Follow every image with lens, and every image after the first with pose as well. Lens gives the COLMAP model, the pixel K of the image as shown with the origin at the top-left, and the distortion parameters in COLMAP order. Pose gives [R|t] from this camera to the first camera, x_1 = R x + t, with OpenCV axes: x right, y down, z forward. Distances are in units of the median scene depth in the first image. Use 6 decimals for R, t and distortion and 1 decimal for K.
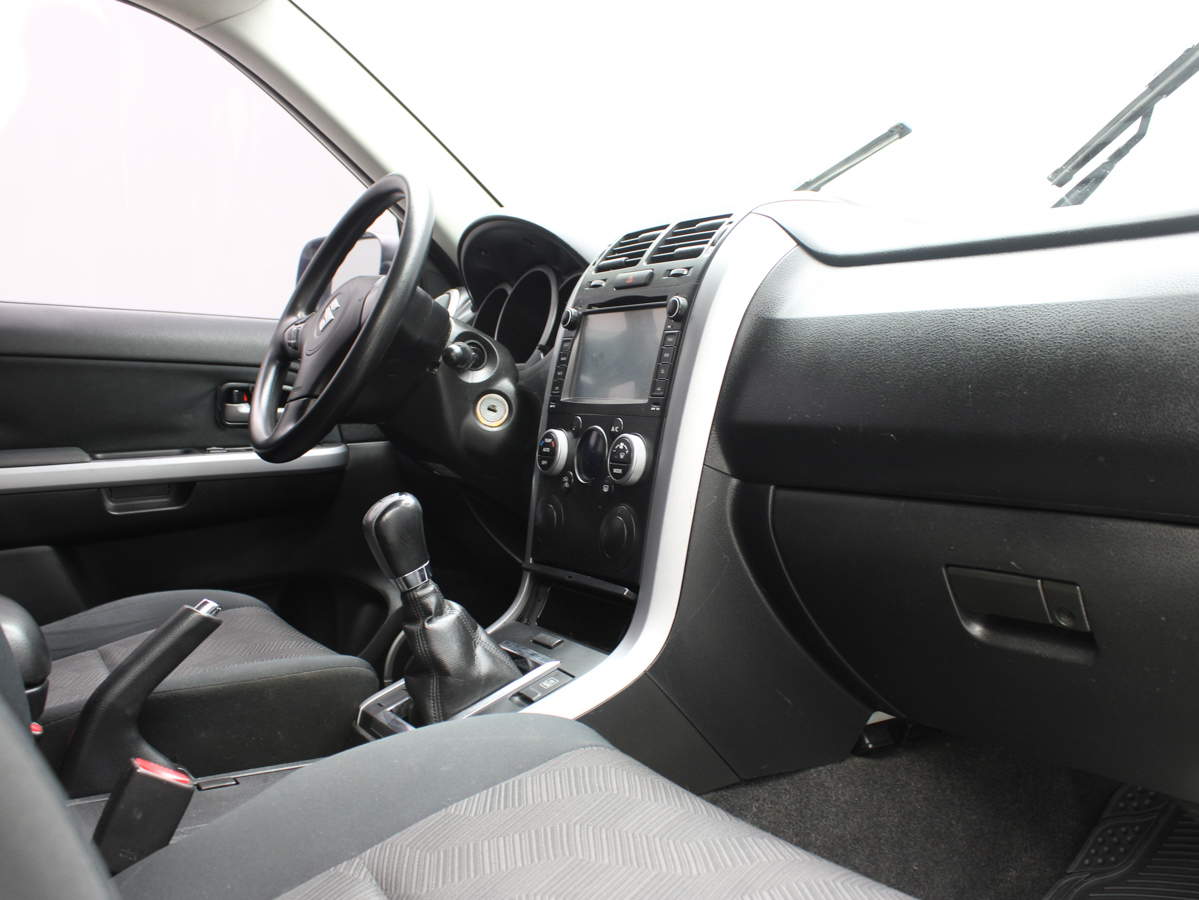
lens RADIAL K [[1215.1, 0, 599.5], [0, 1215.1, 450.0], [0, 0, 1]] dist [-0.180751, 0.153417]
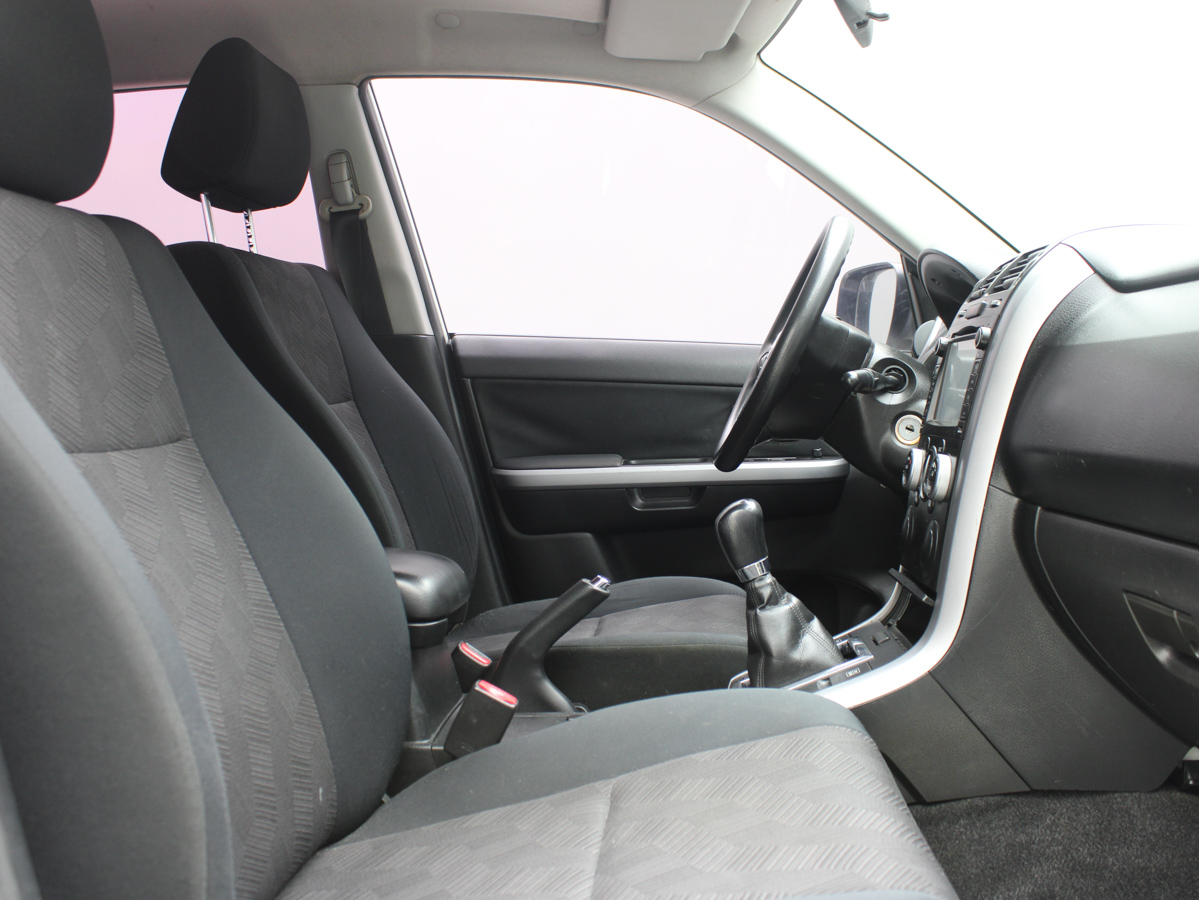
lens RADIAL K [[1215.1, 0, 599.5], [0, 1215.1, 450.0], [0, 0, 1]] dist [-0.180751, 0.153417]
pose [[0.812510, 0.022489, -0.582513, 0.400209], [-0.028409, 0.999596, -0.001035, -0.007081], [0.582255, 0.017390, 0.812821, -0.052838]]
